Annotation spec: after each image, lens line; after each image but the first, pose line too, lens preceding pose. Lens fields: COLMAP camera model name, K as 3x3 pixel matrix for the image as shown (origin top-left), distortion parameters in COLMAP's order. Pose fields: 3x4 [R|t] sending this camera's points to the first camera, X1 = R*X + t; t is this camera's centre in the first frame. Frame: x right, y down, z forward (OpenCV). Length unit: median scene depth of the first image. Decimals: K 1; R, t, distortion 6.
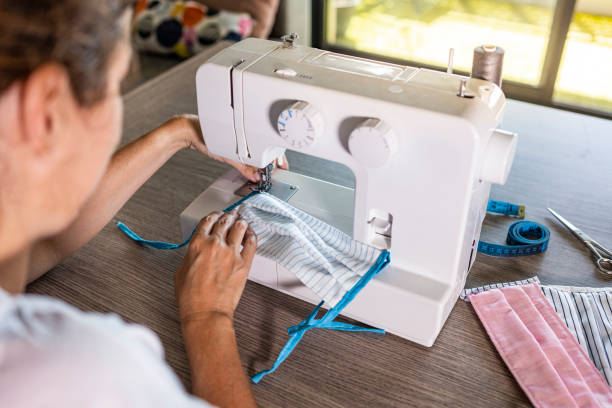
lens RADIAL K [[641.5, 0, 305.4], [0, 641.5, 195.2], [0, 0, 1]] dist [0.000831, 0.015691]
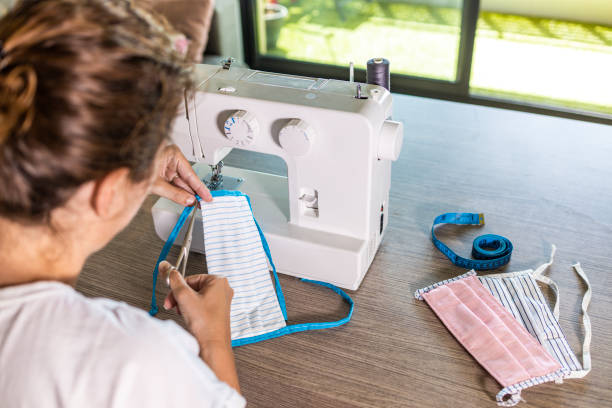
lens RADIAL K [[648.3, 0, 306.0], [0, 648.3, 204.0], [0, 0, 1]] dist [-0.014606, -0.004449]
pose [[0.992770, -0.086073, 0.083661, -0.001386], [0.086096, 0.996281, 0.003343, 0.044676], [-0.083638, 0.003884, 0.996489, -0.289083]]
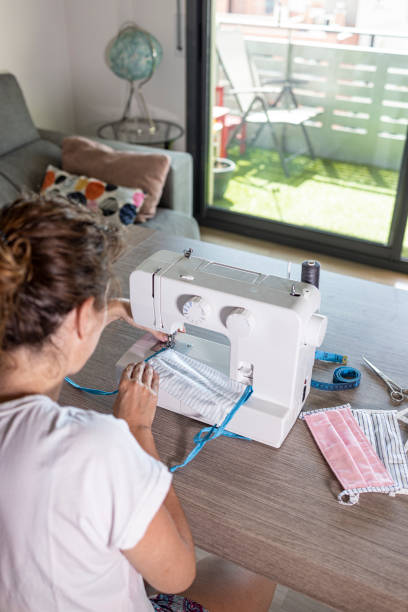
lens RADIAL K [[641.5, 0, 204.7], [0, 641.5, 313.8], [0, 0, 1]] dist [0.000831, 0.015691]
pose [[0.999434, -0.002714, 0.033536, -0.036485], [0.003744, 0.999522, -0.030686, -0.043482], [-0.033437, 0.030794, 0.998966, -0.546288]]
